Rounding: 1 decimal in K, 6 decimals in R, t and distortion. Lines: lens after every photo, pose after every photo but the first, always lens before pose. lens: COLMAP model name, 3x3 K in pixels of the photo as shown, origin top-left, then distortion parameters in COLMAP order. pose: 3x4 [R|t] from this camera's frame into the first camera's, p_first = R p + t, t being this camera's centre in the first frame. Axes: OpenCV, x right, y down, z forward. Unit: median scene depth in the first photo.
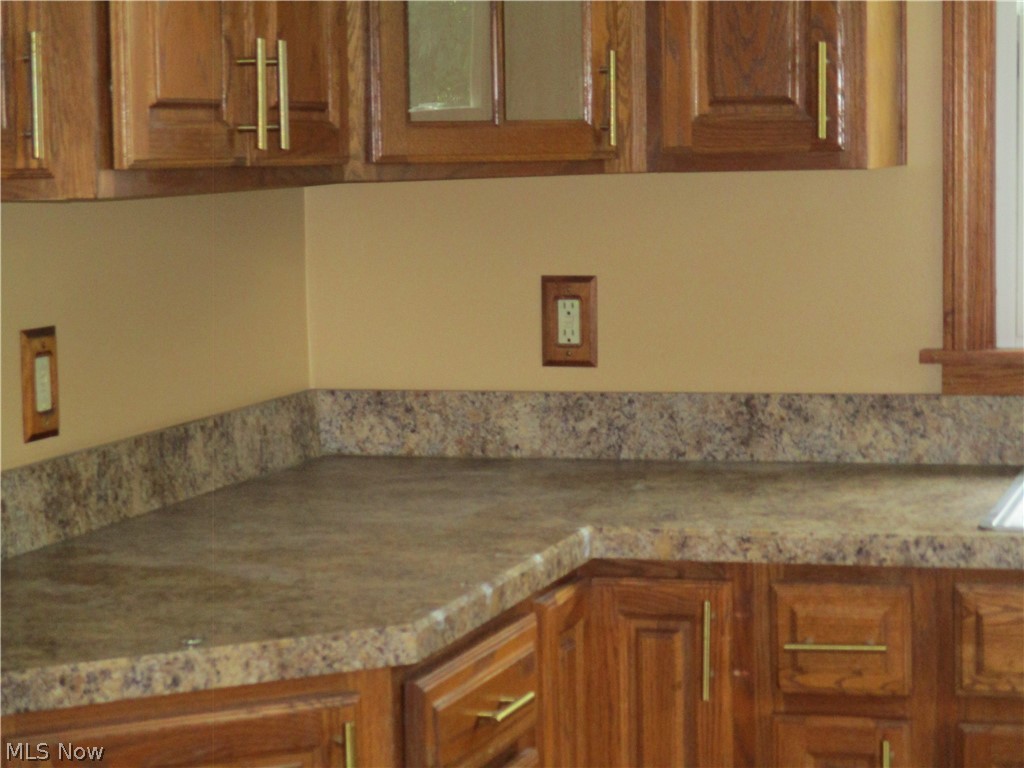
lens RADIAL K [[2508.3, 0, 524.3], [0, 2508.3, 480.9], [0, 0, 1]] dist [-0.059636, 0.000000]
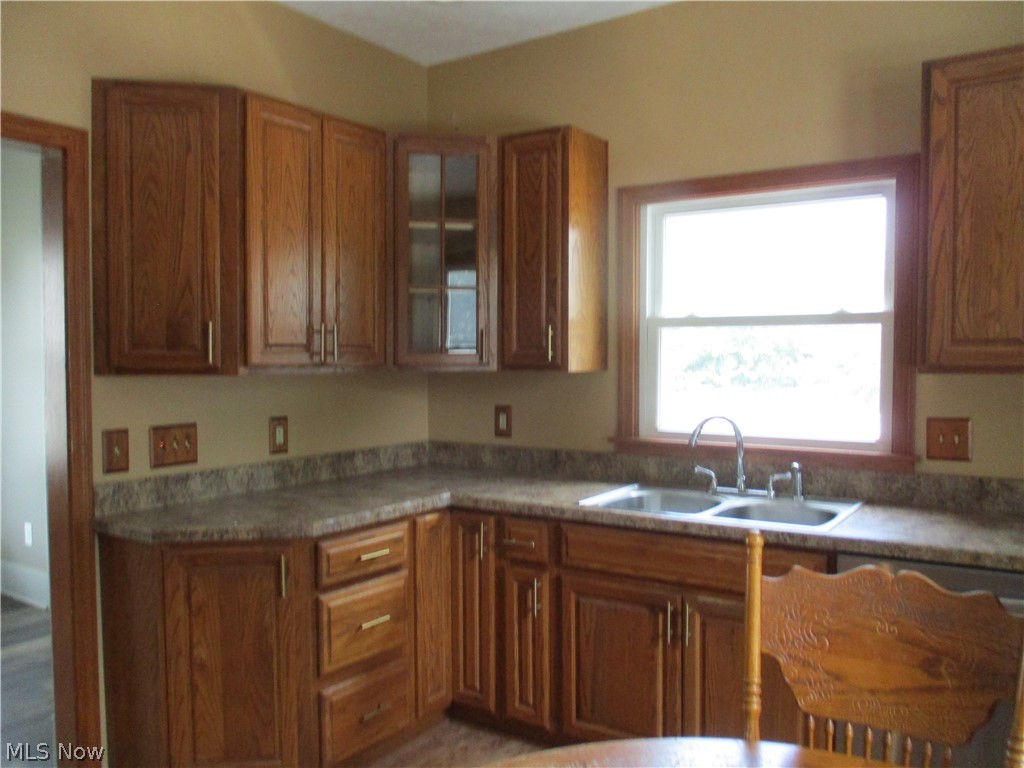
lens RADIAL K [[836.5, 0, 507.5], [0, 836.5, 394.3], [0, 0, 1]] dist [-0.044903, 0.017084]
pose [[0.956966, 0.030916, -0.288550, 0.363545], [-0.055513, 0.995449, -0.077453, -0.024654], [0.284842, 0.090138, 0.954327, 0.095395]]
